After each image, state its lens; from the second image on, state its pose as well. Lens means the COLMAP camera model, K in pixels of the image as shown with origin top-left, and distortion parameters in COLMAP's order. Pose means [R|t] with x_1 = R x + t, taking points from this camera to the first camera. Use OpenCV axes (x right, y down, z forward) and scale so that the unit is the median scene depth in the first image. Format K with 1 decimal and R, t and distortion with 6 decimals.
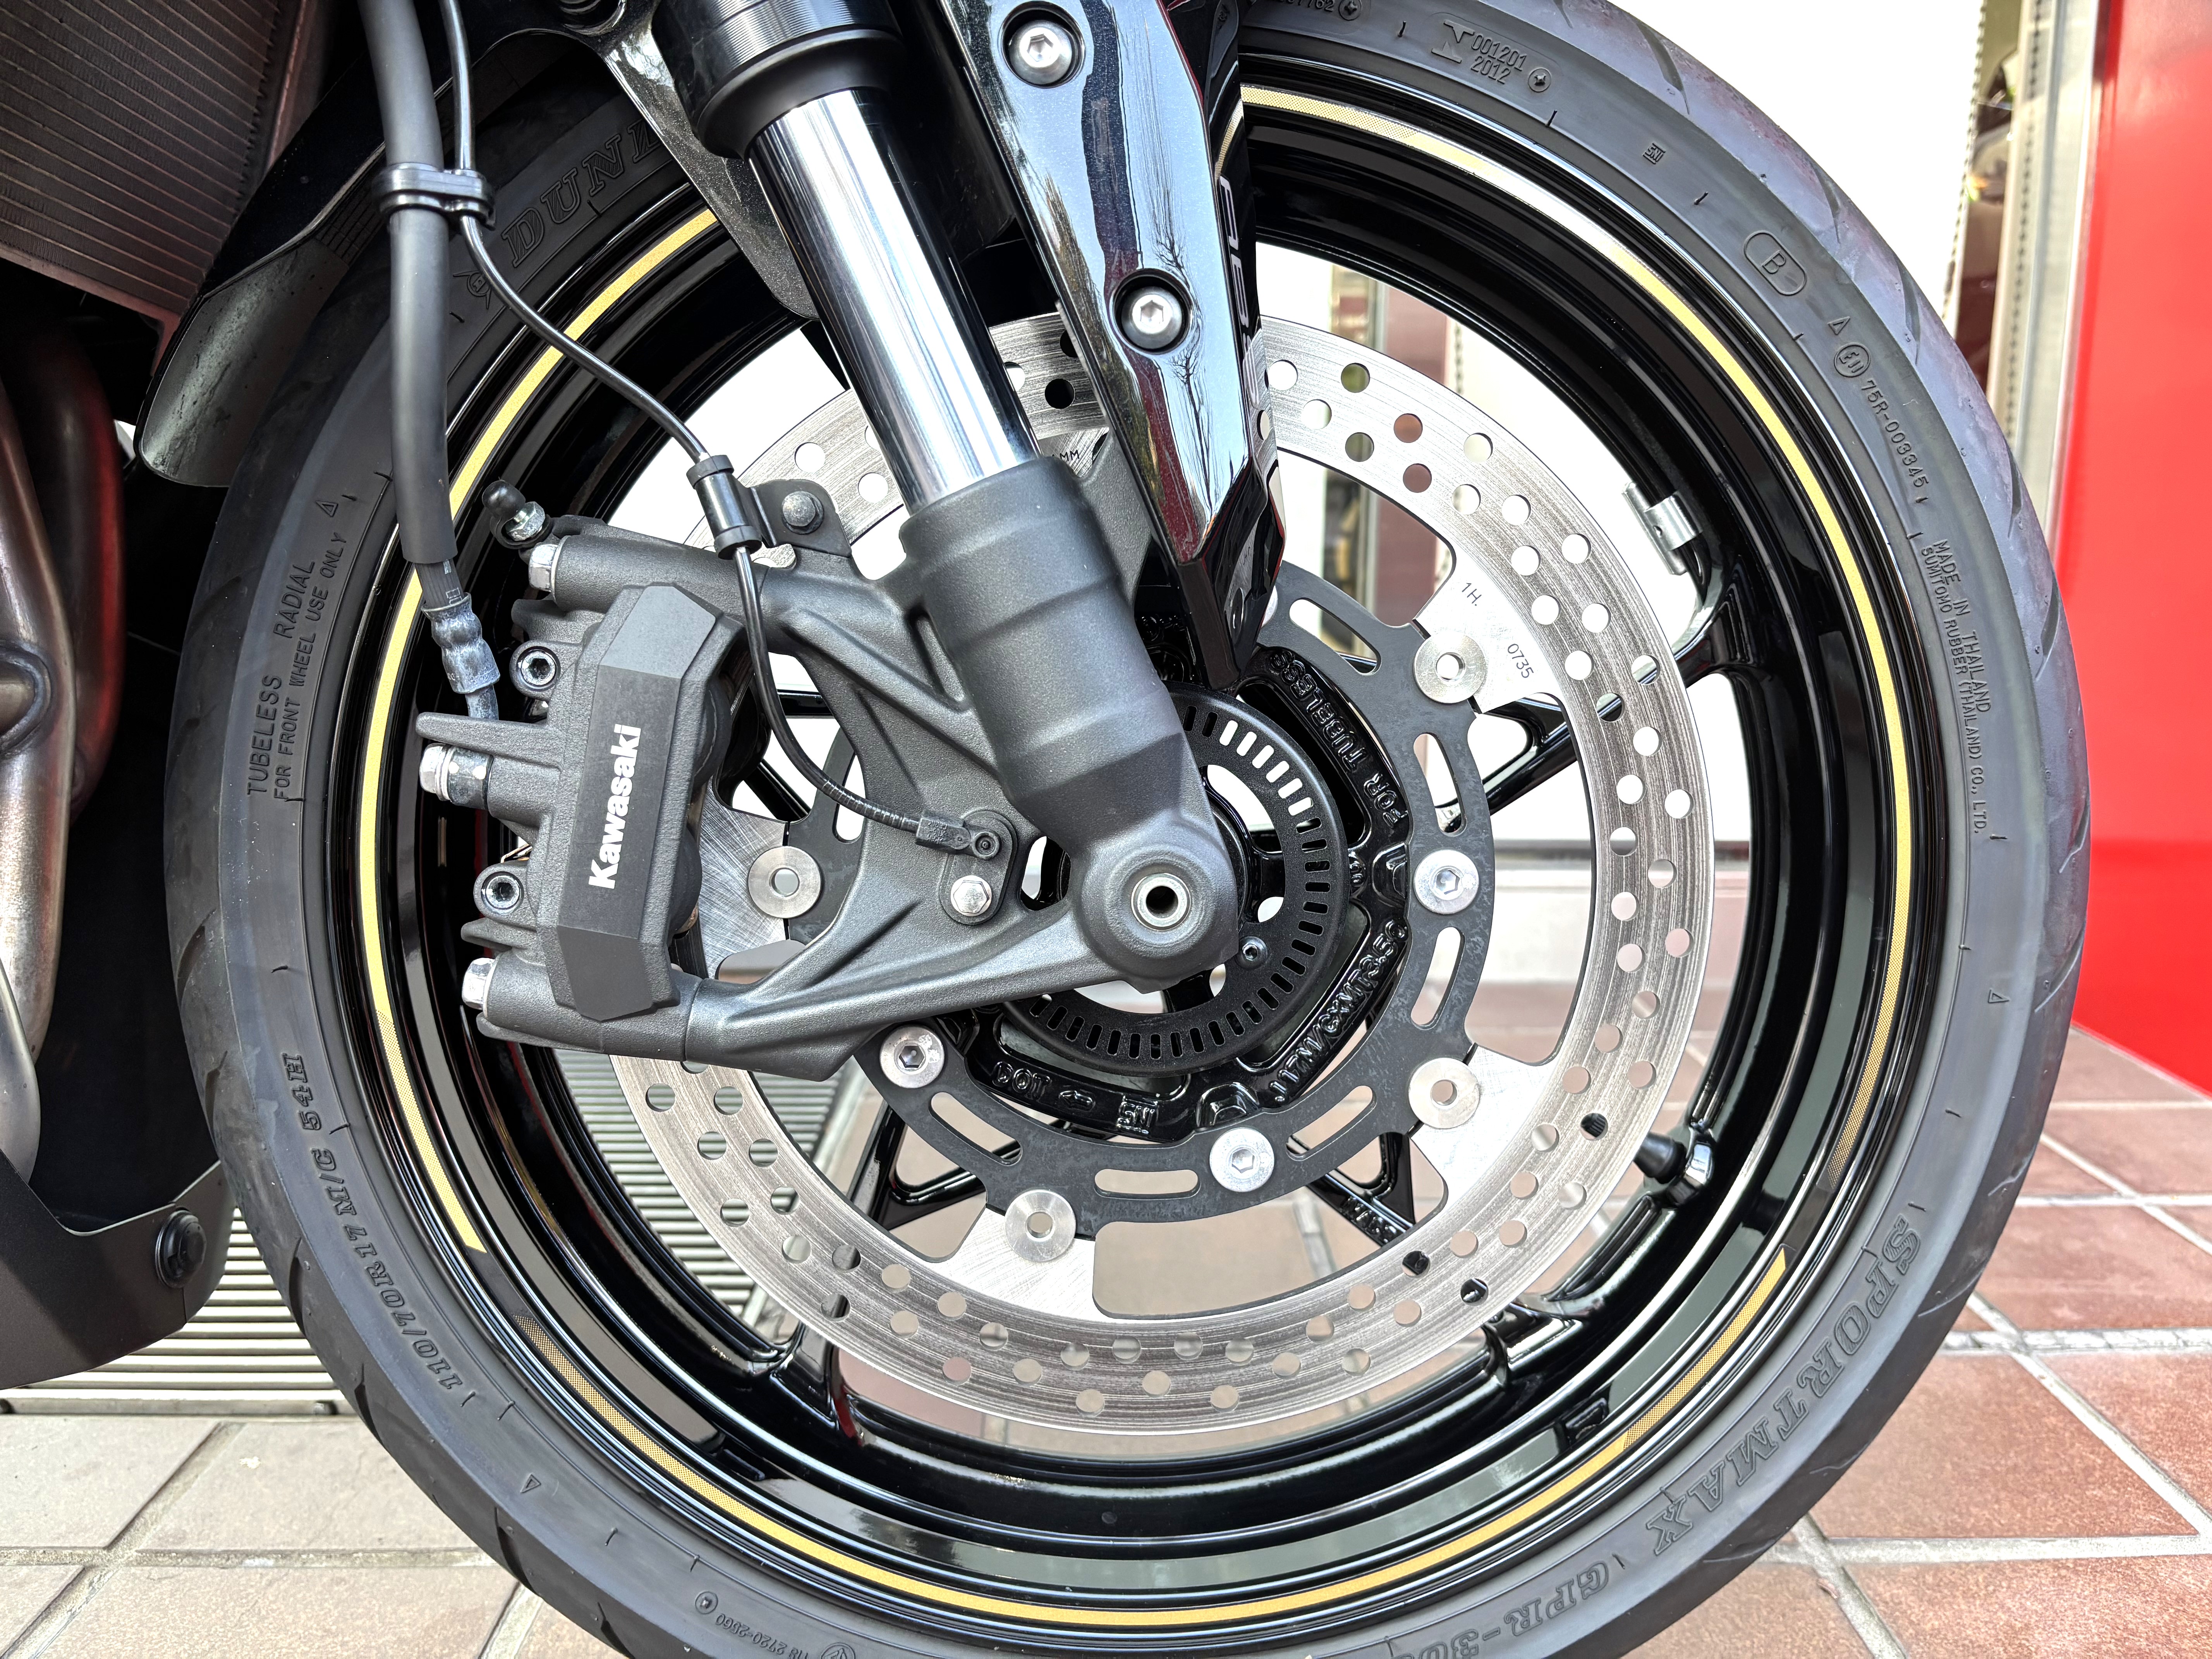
lens RADIAL K [[1679.6, 0, 1111.3], [0, 1679.6, 807.0], [0, 0, 1]] dist [0.005610, -0.002290]
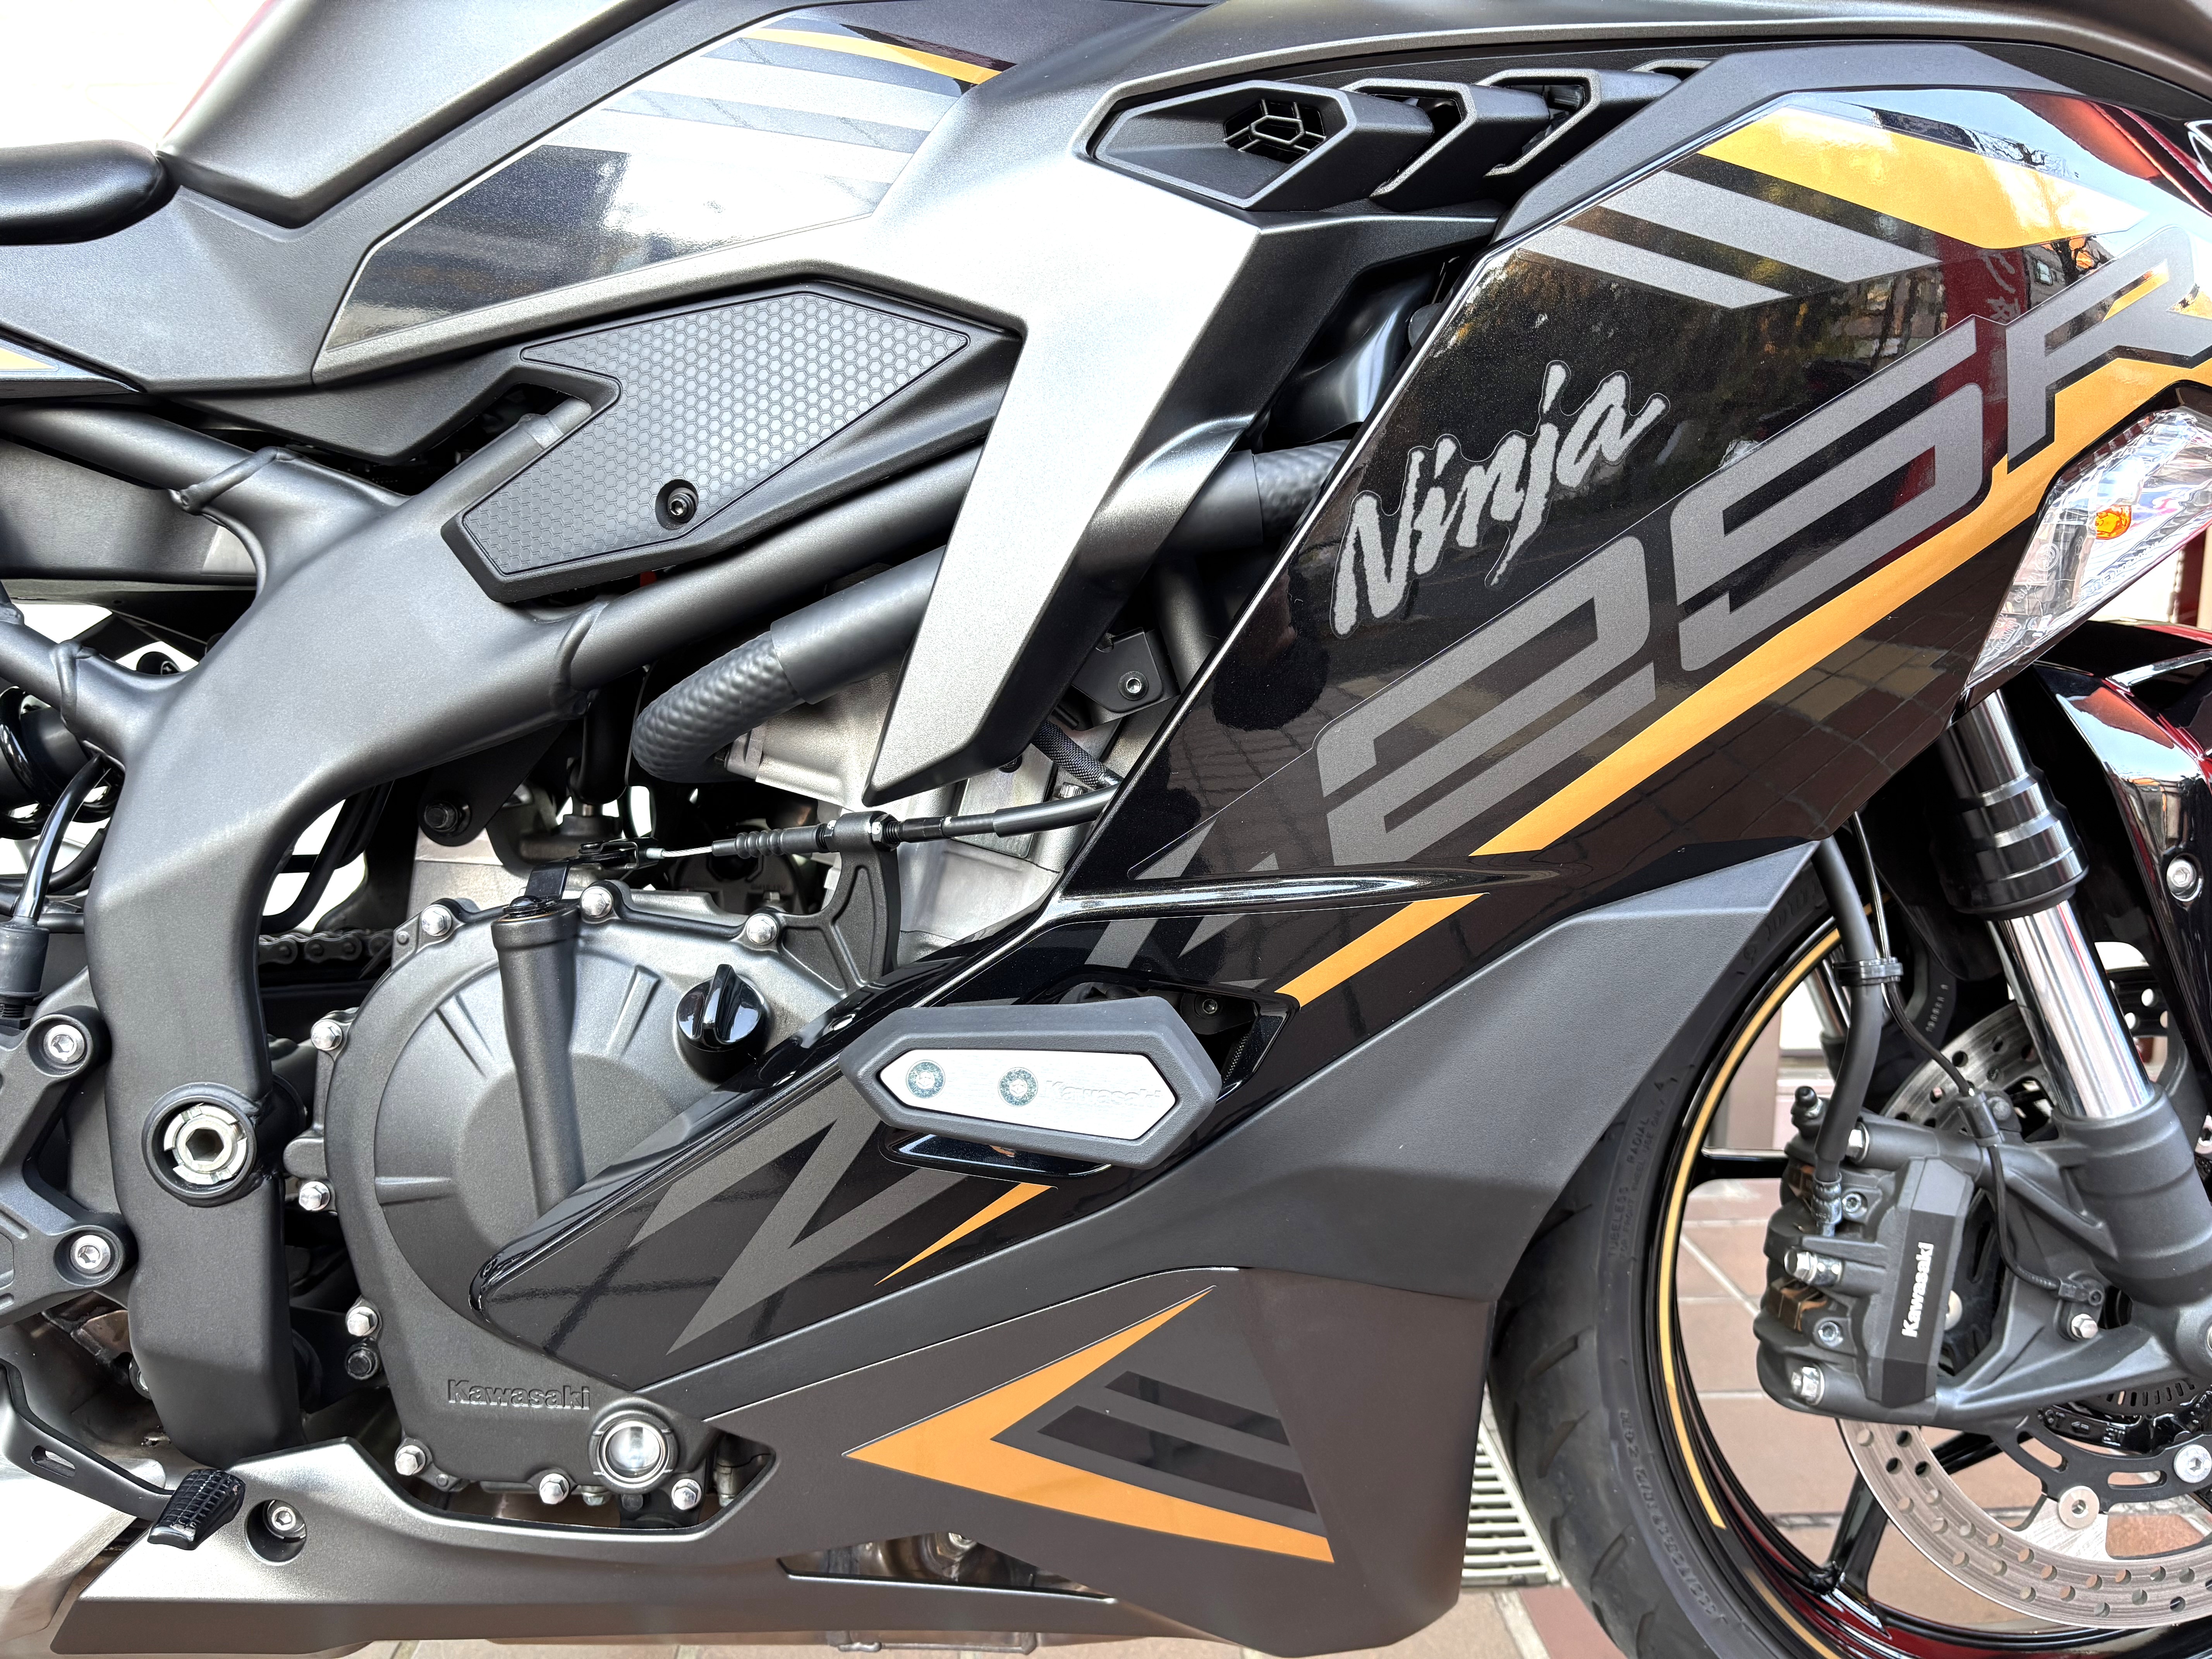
lens RADIAL K [[1679.6, 0, 1103.7], [0, 1679.6, 840.5], [0, 0, 1]] dist [0.005610, -0.002290]
pose [[0.997354, -0.004668, 0.072545, -1.145383], [0.004853, 0.999985, -0.002379, -0.422720], [-0.072533, 0.002724, 0.997362, -0.616848]]
